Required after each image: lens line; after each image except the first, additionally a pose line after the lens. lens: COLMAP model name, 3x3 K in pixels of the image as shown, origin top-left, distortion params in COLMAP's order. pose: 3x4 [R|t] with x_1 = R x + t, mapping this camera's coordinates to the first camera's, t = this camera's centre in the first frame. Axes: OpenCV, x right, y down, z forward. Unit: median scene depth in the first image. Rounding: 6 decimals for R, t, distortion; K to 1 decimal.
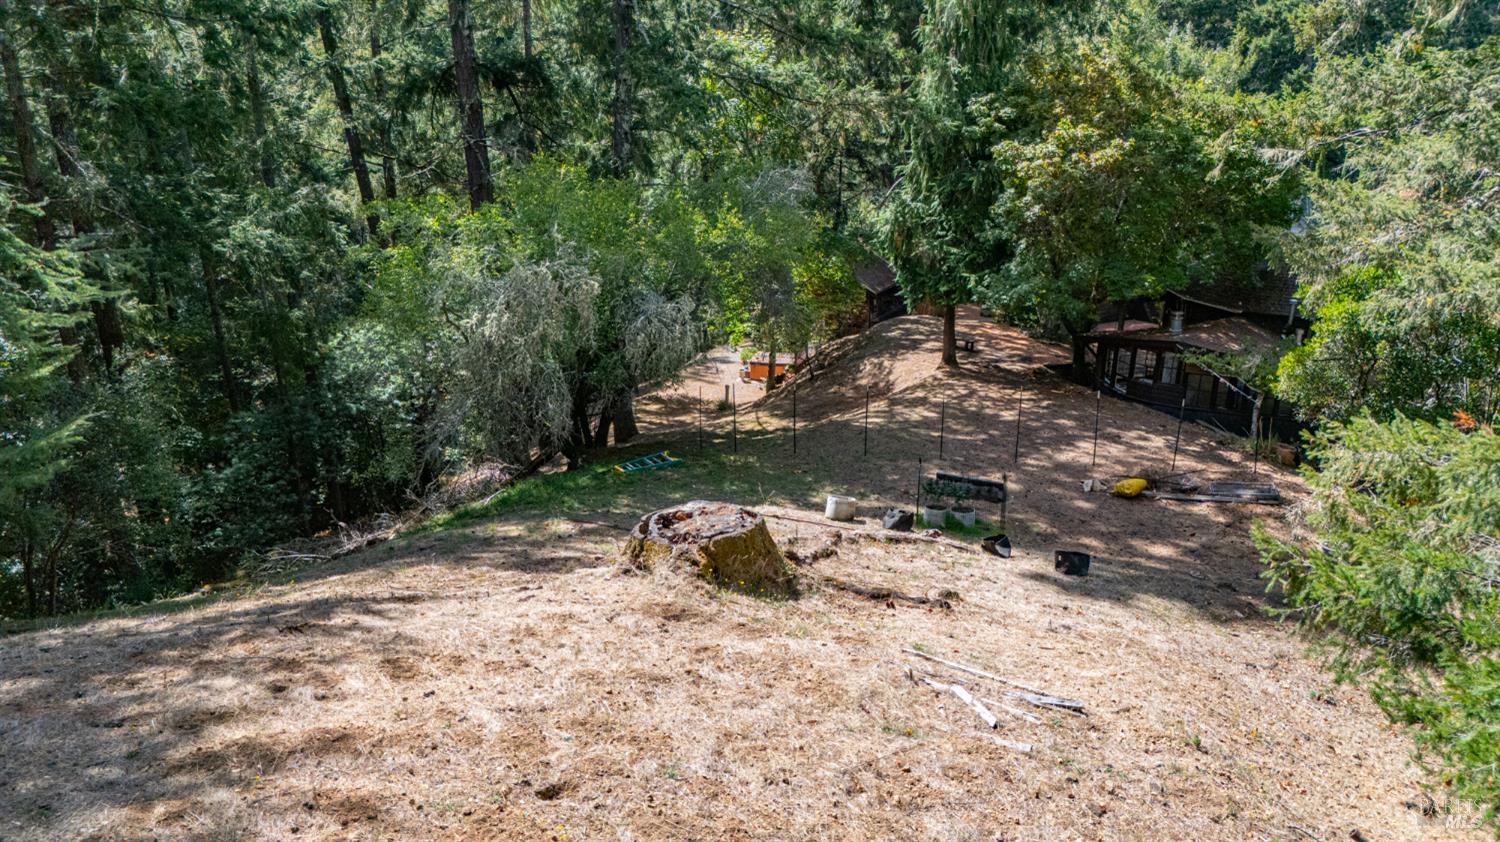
lens RADIAL K [[1072.4, 0, 750.0], [0, 1072.4, 421.0], [0, 0, 1]] dist [0.003043, -0.078219]
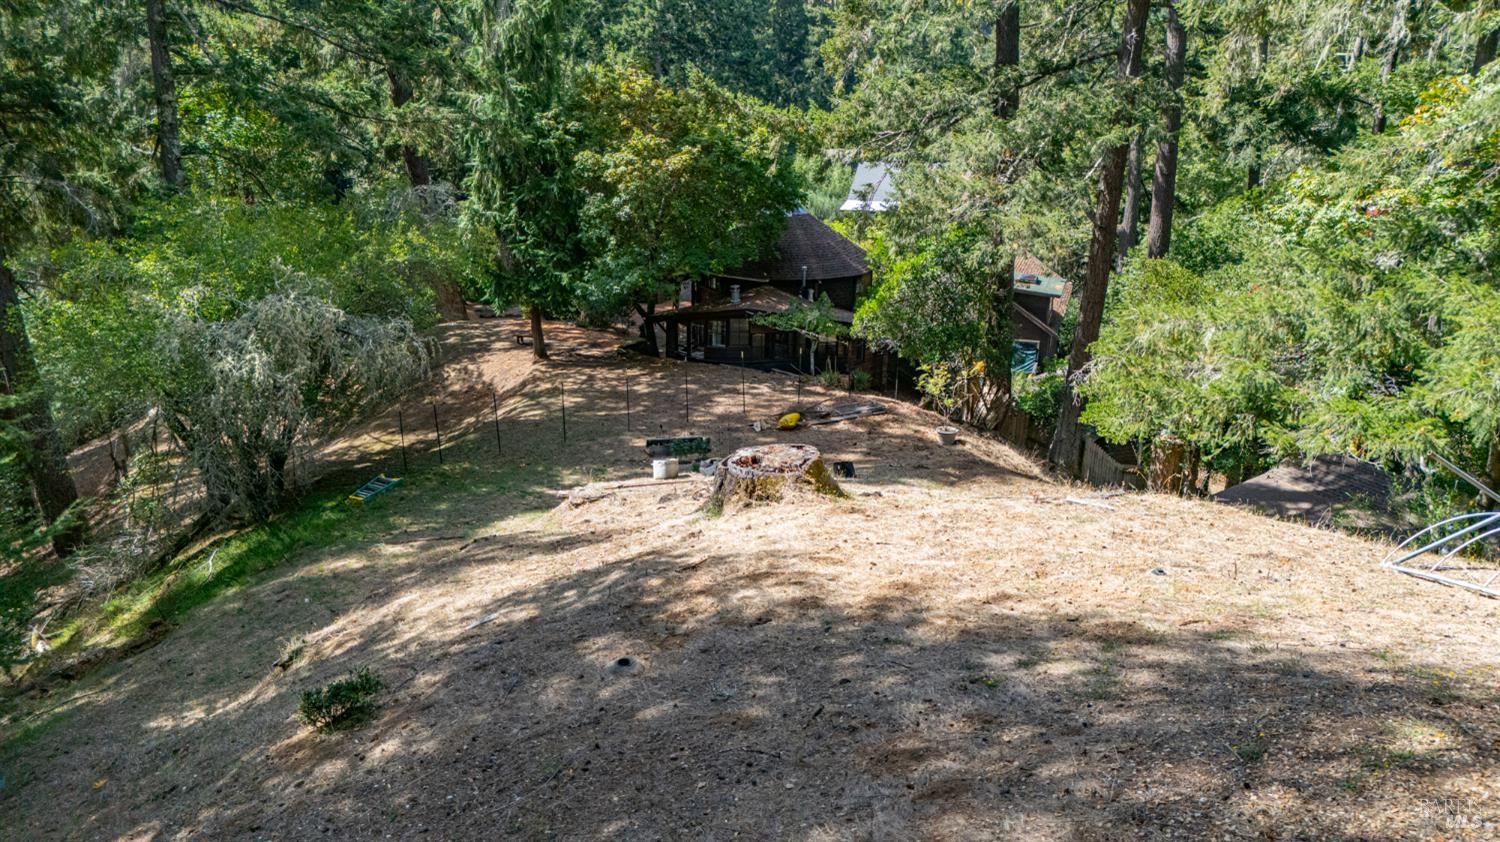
lens RADIAL K [[1072.4, 0, 750.0], [0, 1072.4, 421.0], [0, 0, 1]] dist [0.003043, -0.078219]
pose [[0.807148, -0.174393, 0.564003, -0.313332], [0.178401, 0.982759, 0.048564, -0.005953], [-0.562748, 0.061421, 0.824343, -0.011271]]
